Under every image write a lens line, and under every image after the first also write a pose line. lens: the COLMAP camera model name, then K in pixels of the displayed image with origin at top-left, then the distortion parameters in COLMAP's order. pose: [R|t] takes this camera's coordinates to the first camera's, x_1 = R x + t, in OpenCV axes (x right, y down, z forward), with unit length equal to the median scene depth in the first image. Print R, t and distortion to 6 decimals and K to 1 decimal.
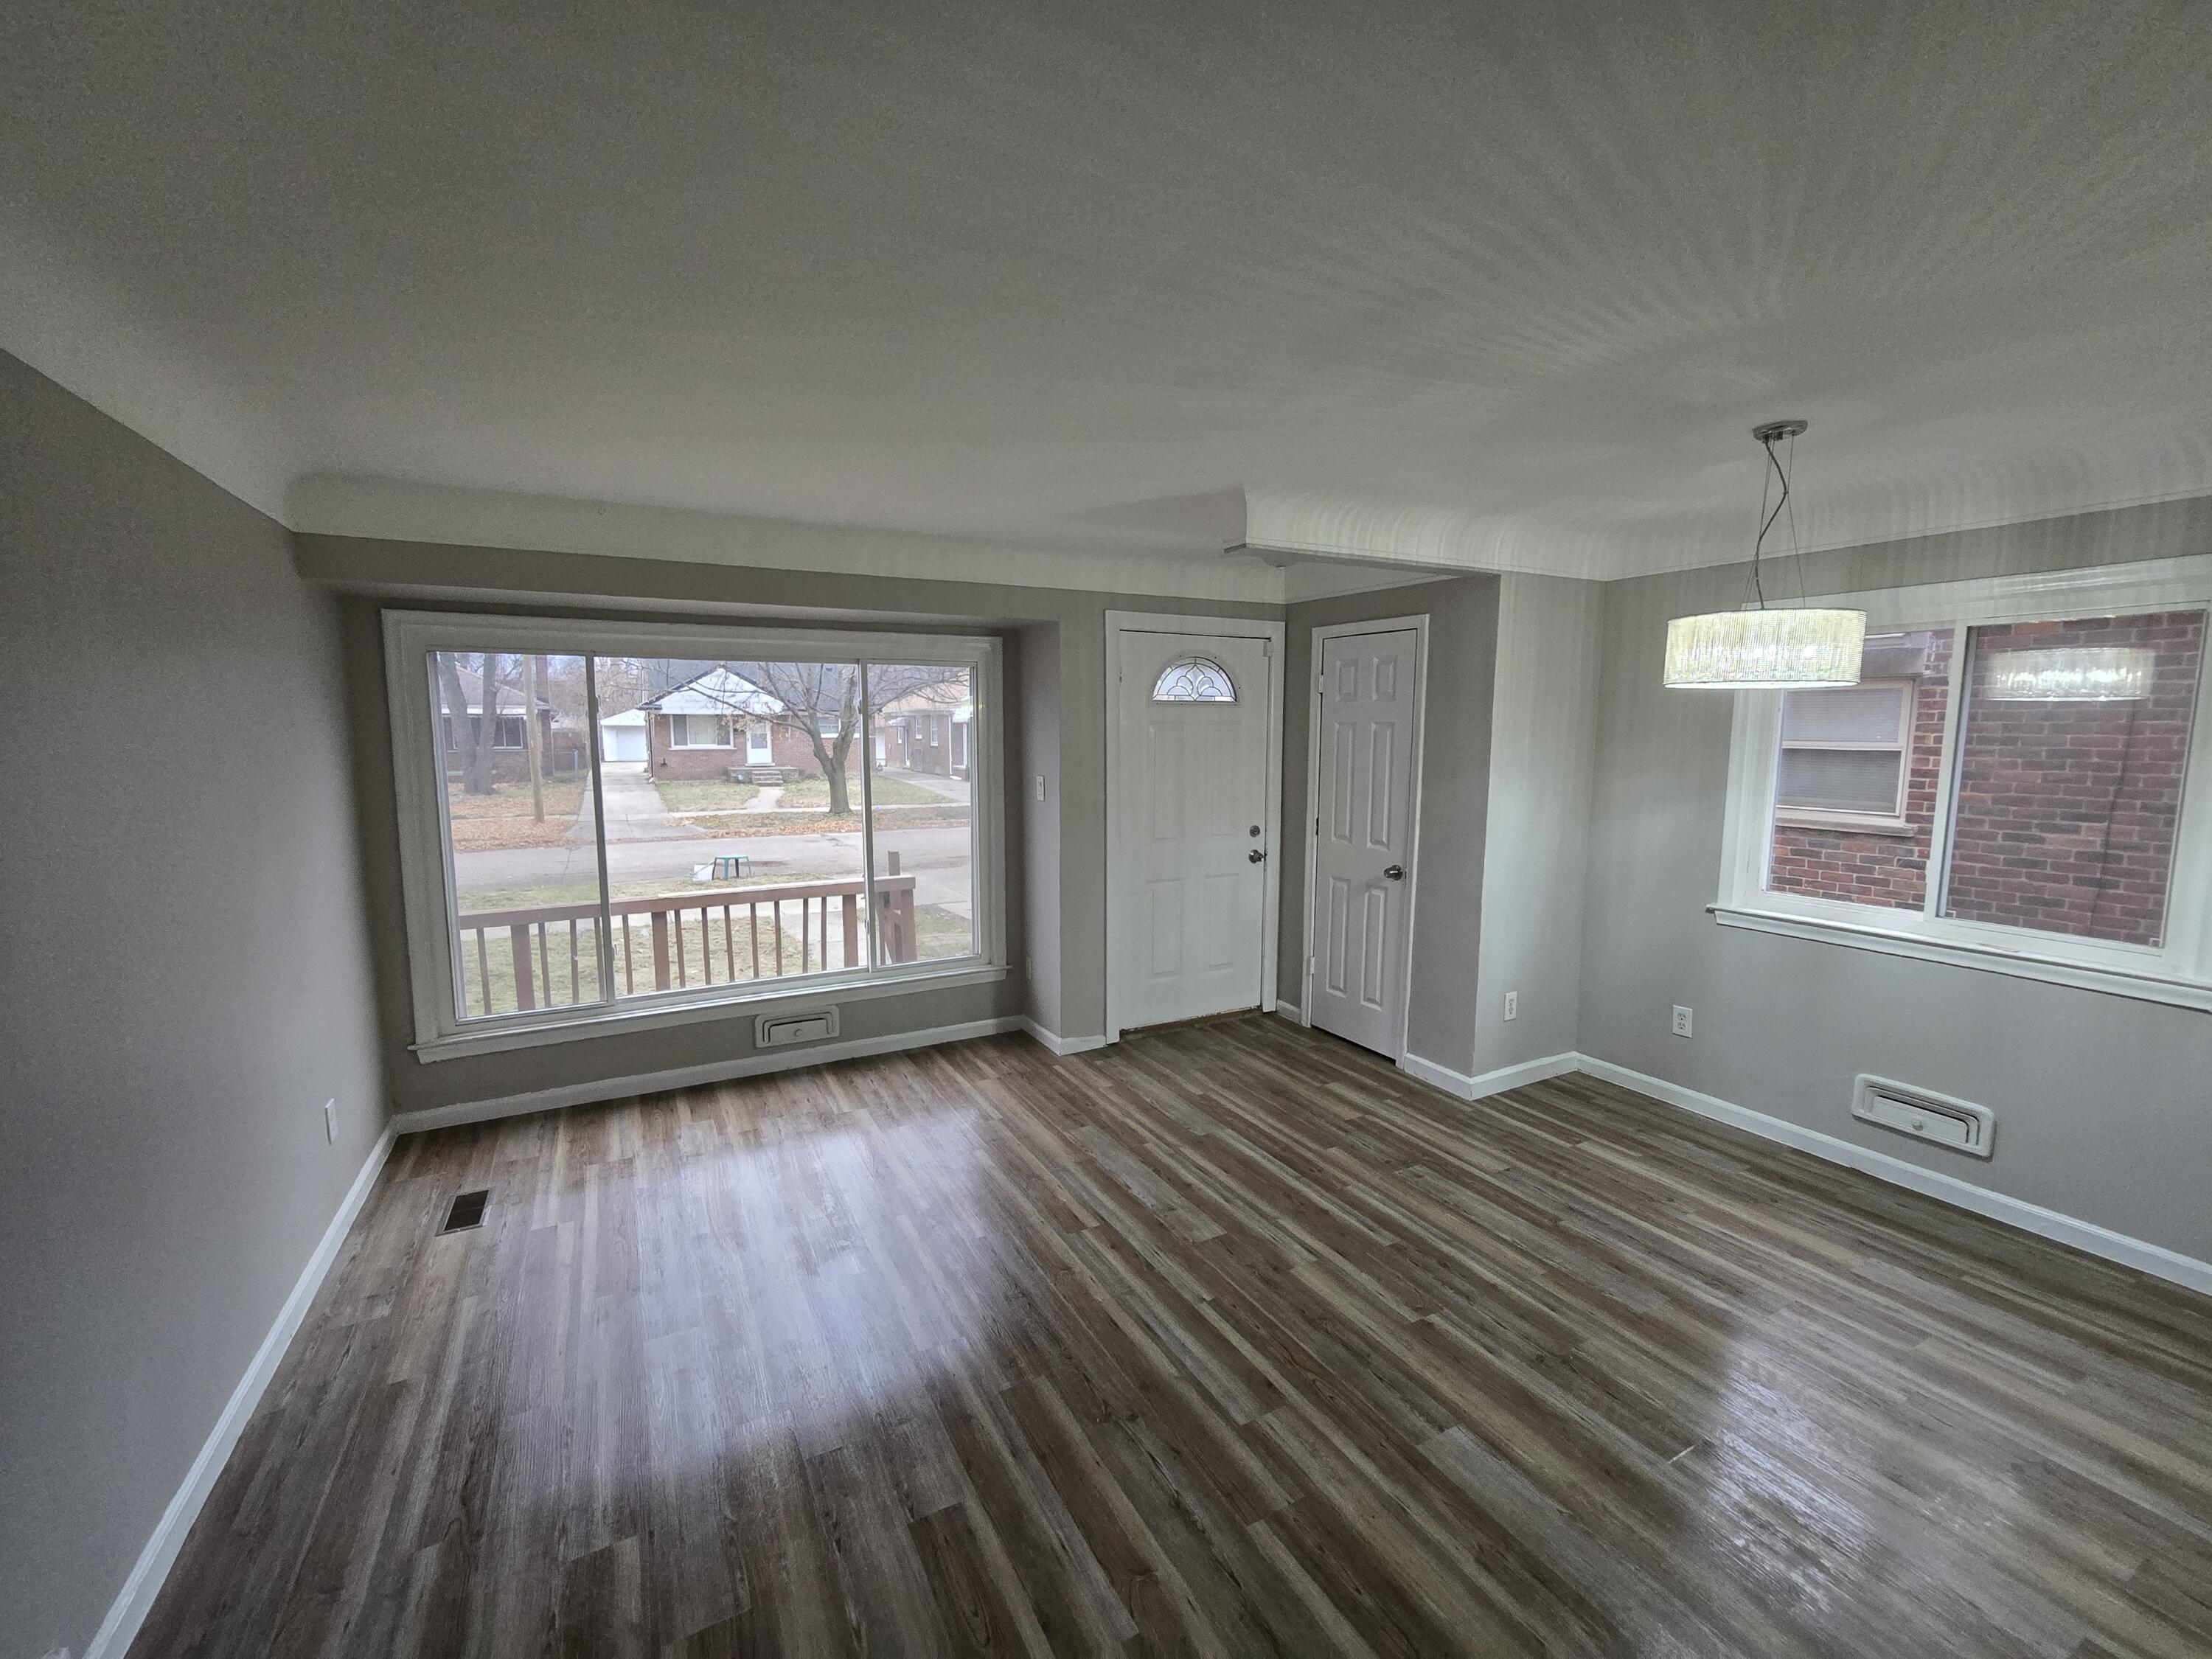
lens RADIAL K [[913.5, 0, 1104.1], [0, 913.5, 826.0], [0, 0, 1]] dist [-0.001475, 0.000229]
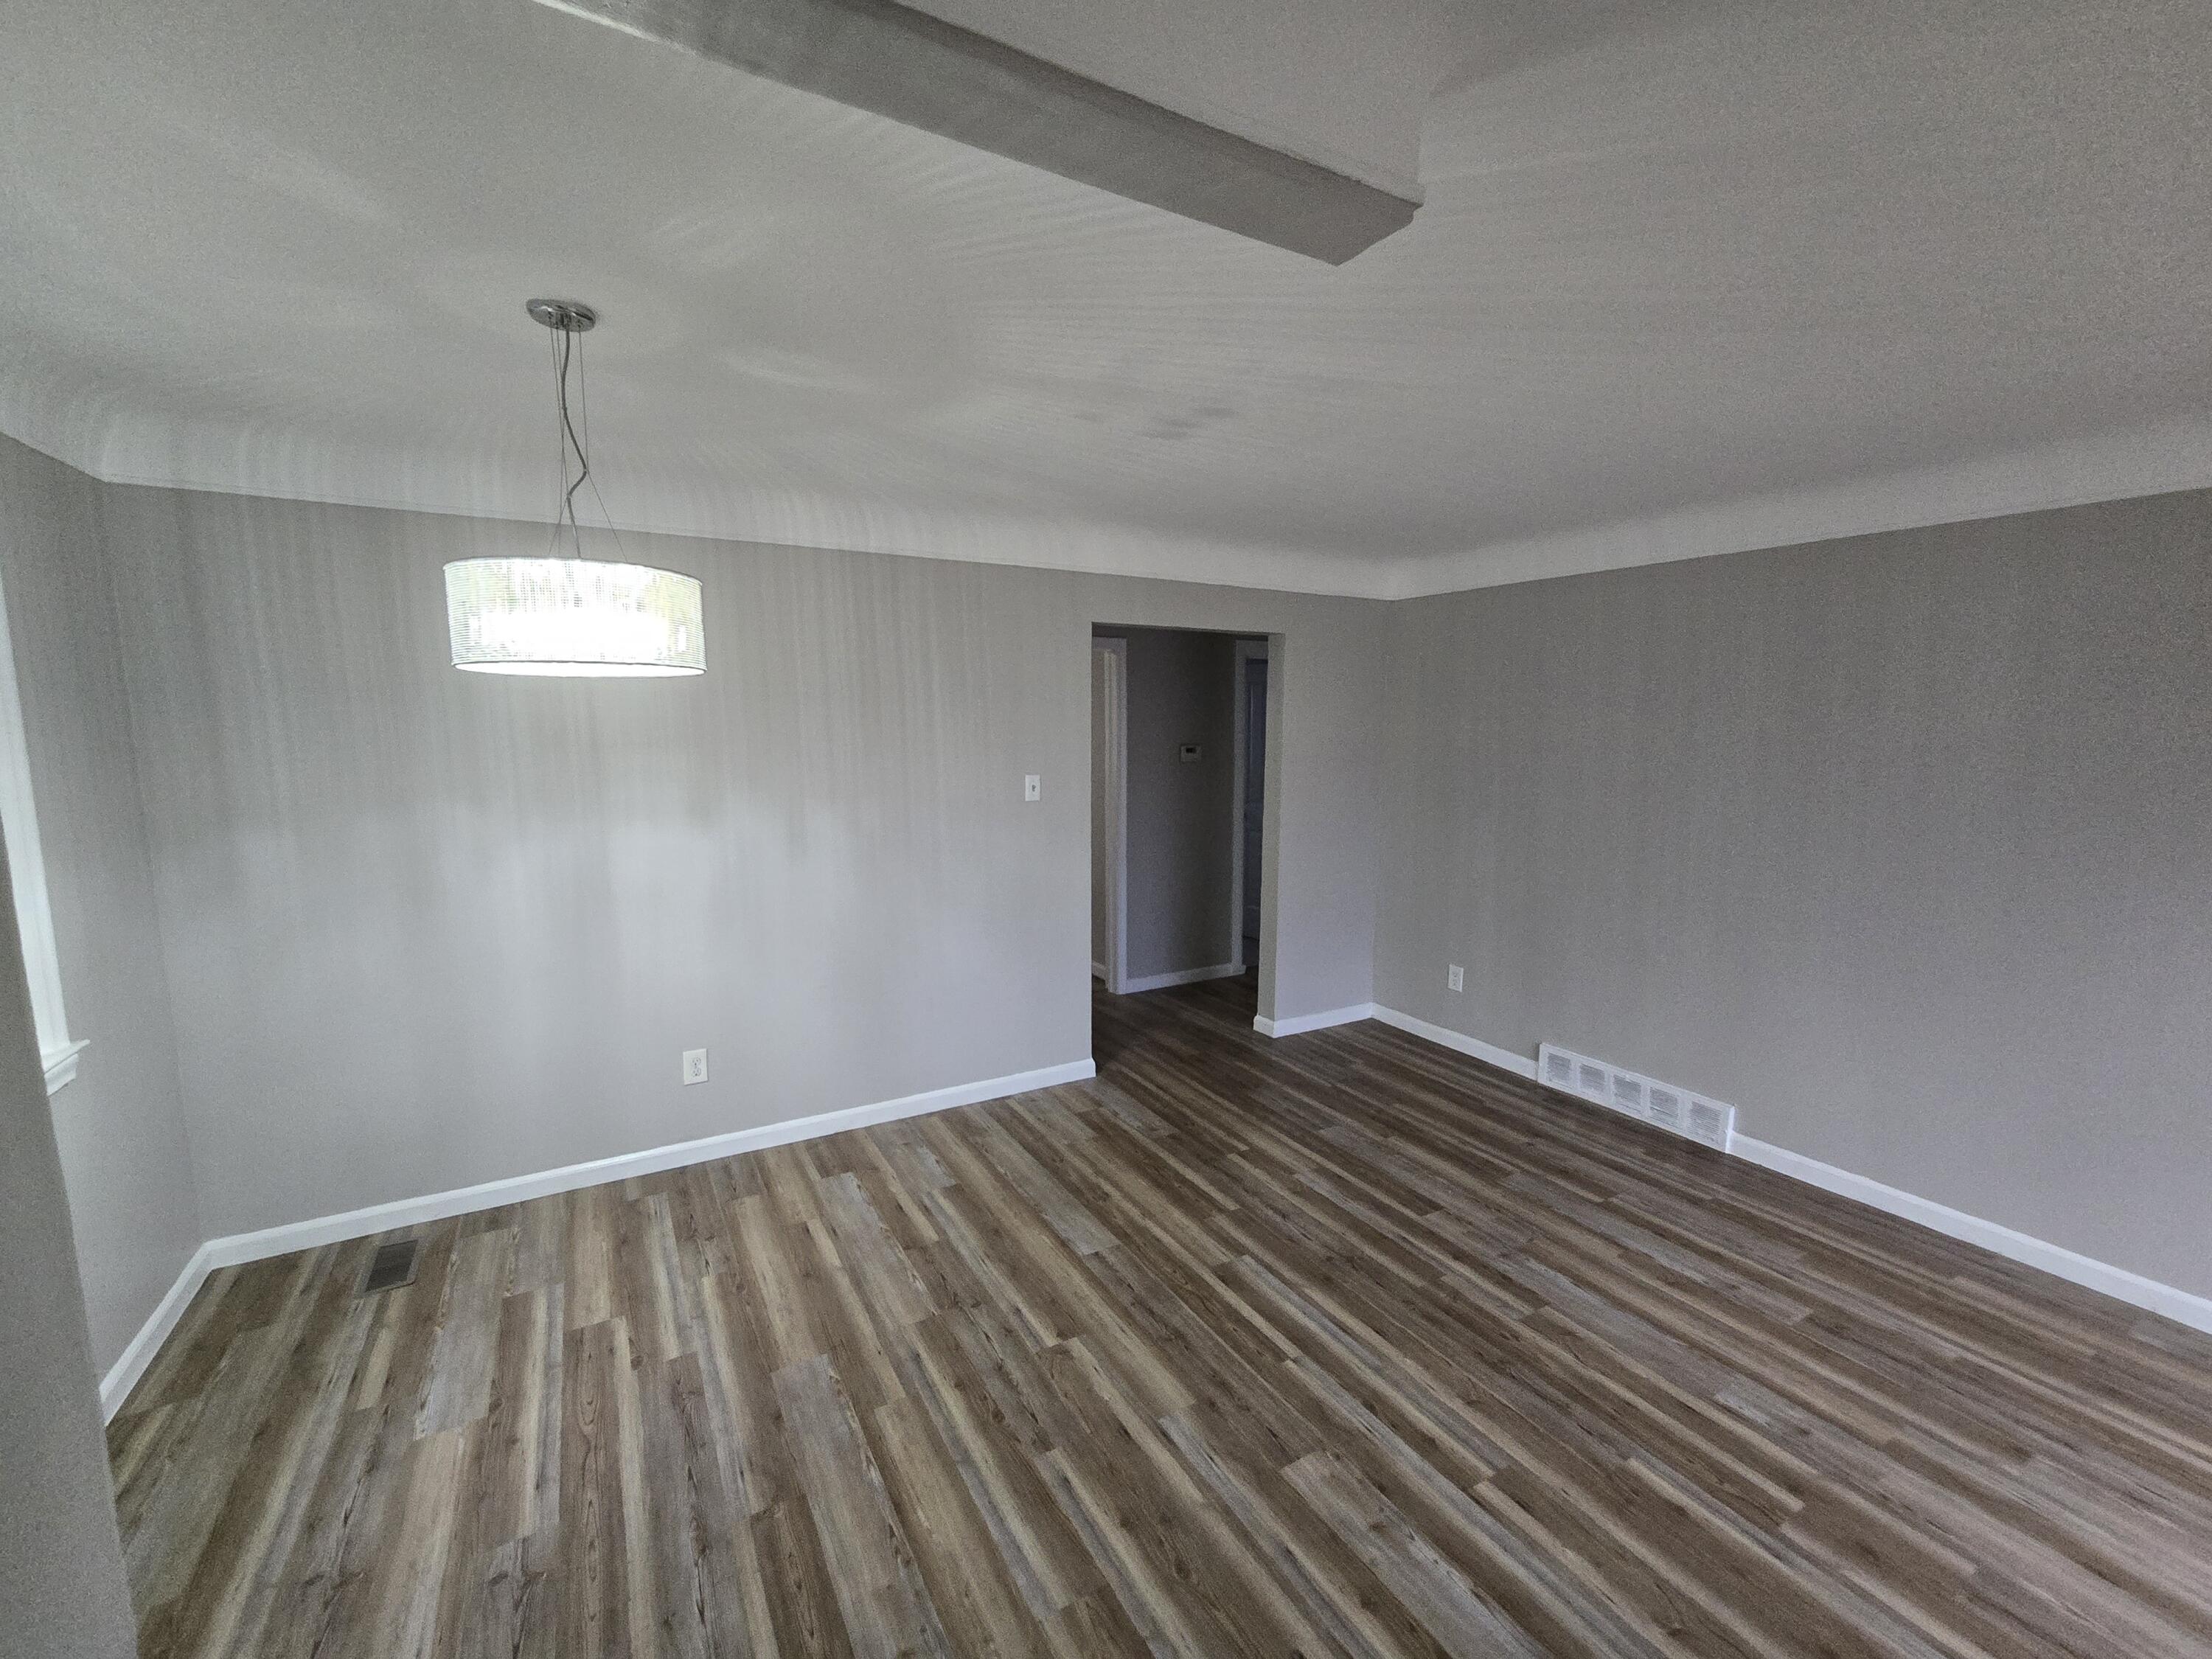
lens RADIAL K [[913.5, 0, 1104.1], [0, 913.5, 826.0], [0, 0, 1]] dist [-0.001475, 0.000229]
pose [[-0.999630, 0.003570, -0.026983, 0.212290], [-0.002635, 0.974008, 0.226497, -0.133614], [0.027091, 0.226484, -0.973638, 1.166756]]
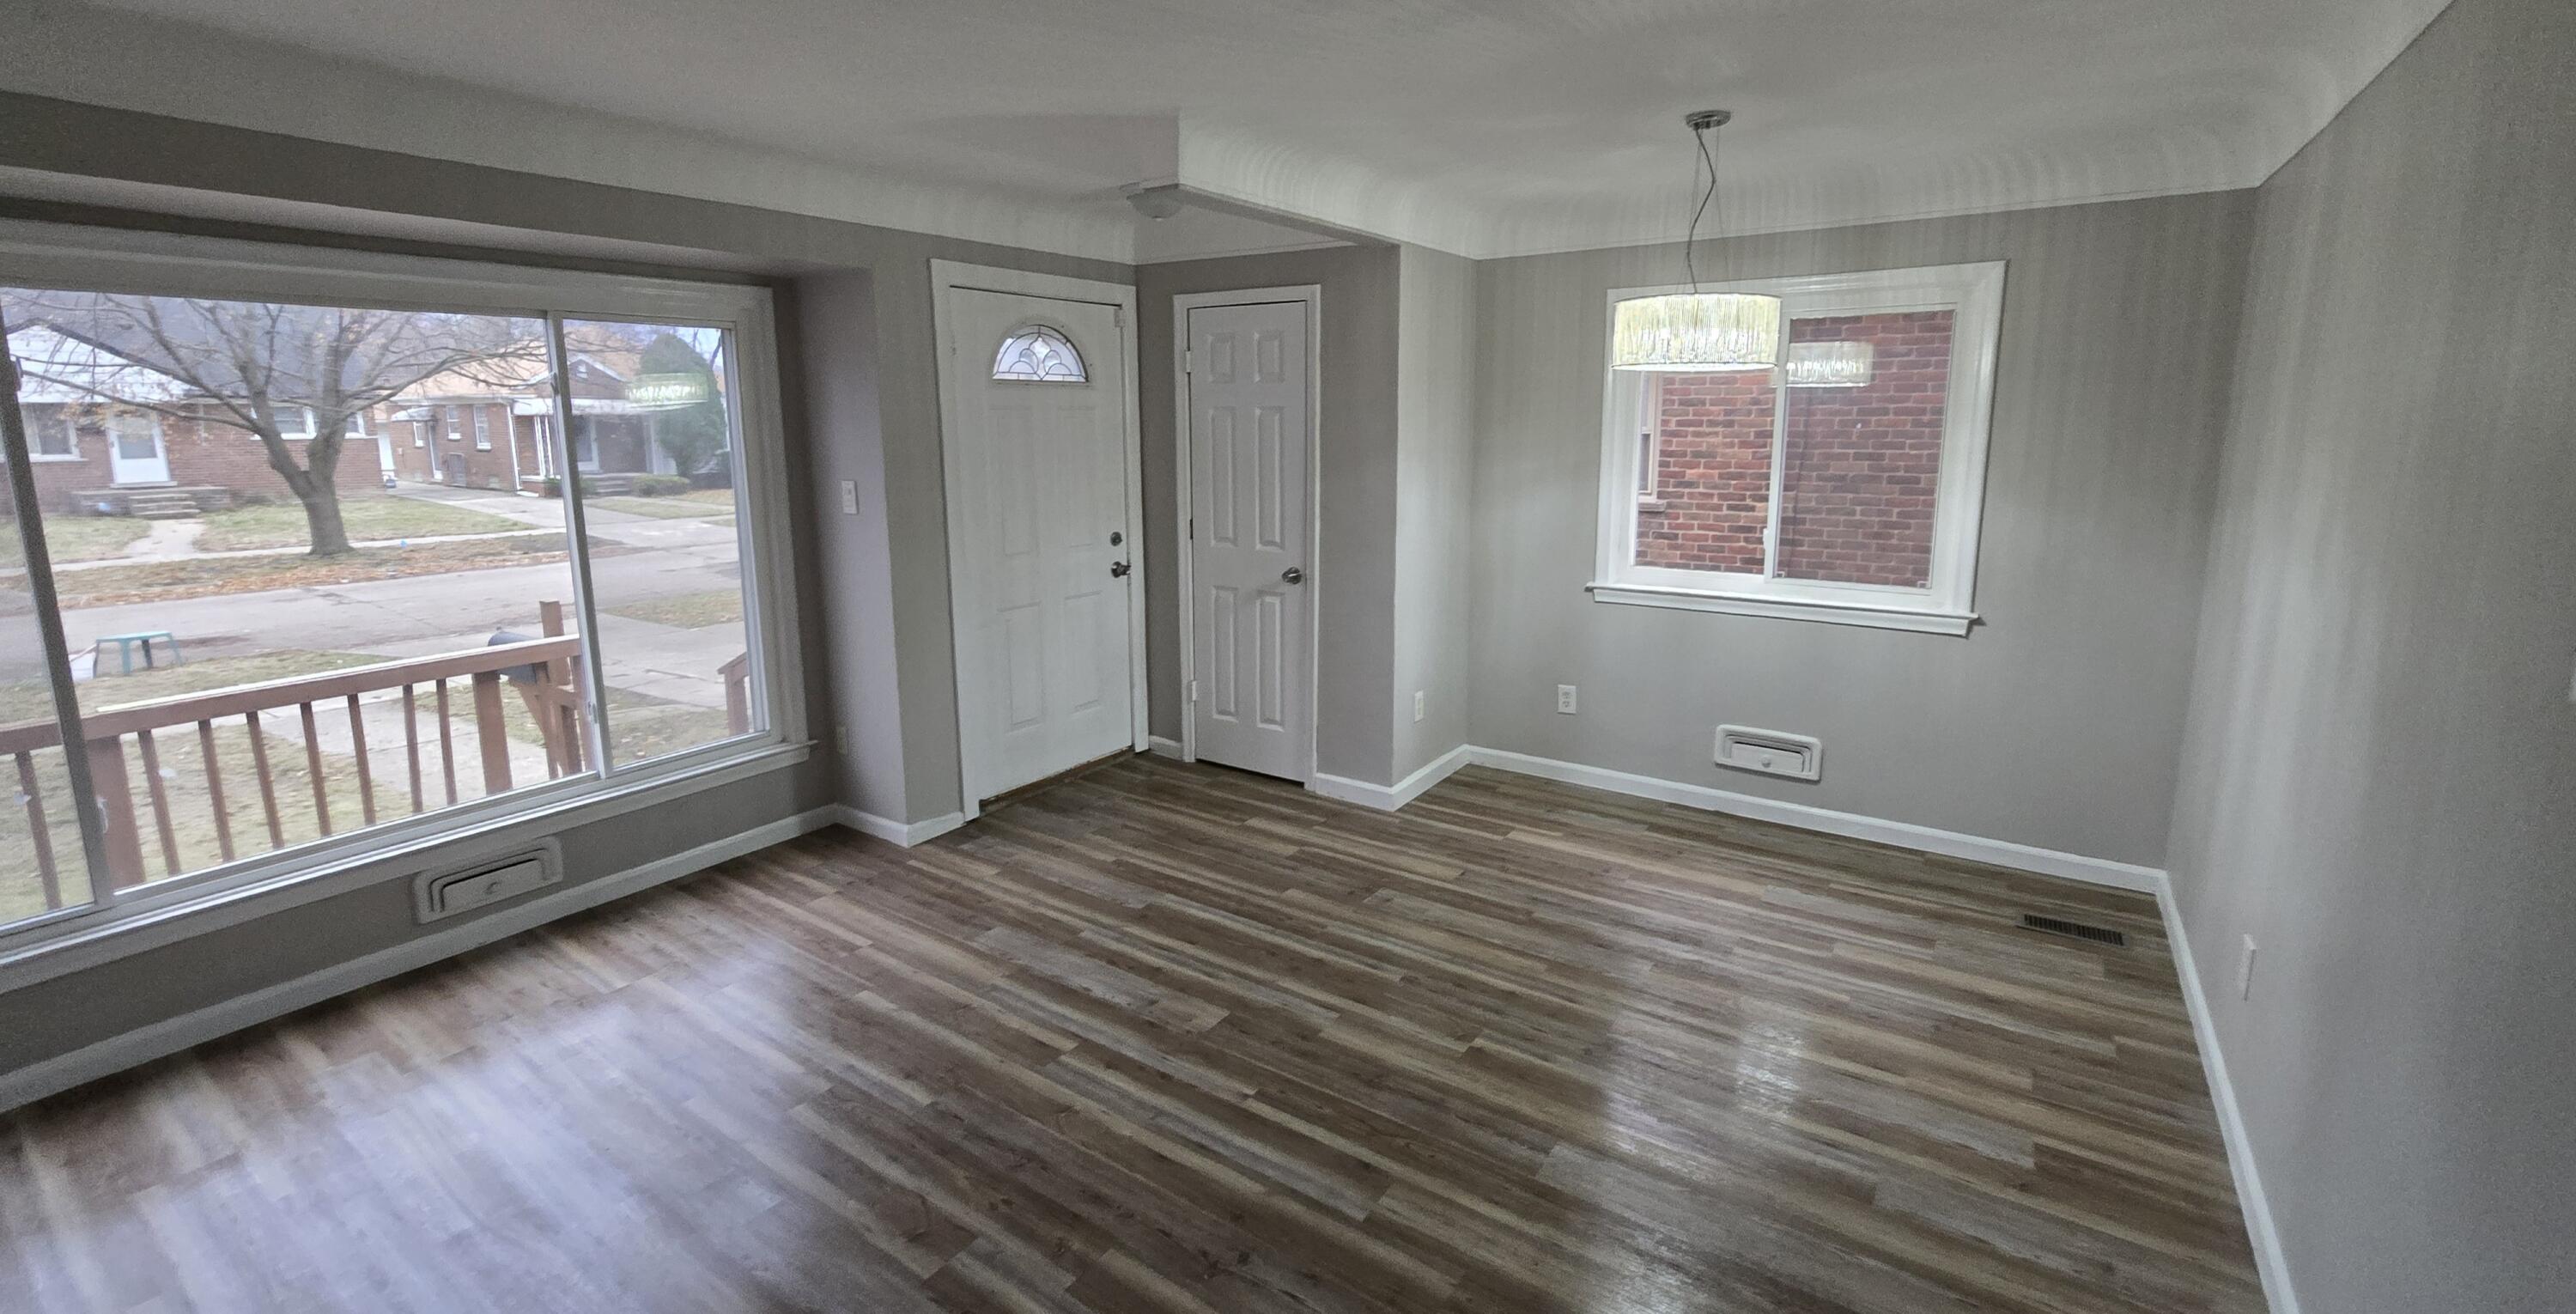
lens RADIAL K [[1062.9, 0, 1286.1], [0, 1062.9, 579.8], [0, 0, 1]] dist [-0.006849, 0.005100]
pose [[0.889323, -0.074498, 0.451171, -0.174948], [0.055248, 0.996917, 0.055712, -0.003590], [-0.453930, -0.024620, 0.890697, 0.084874]]
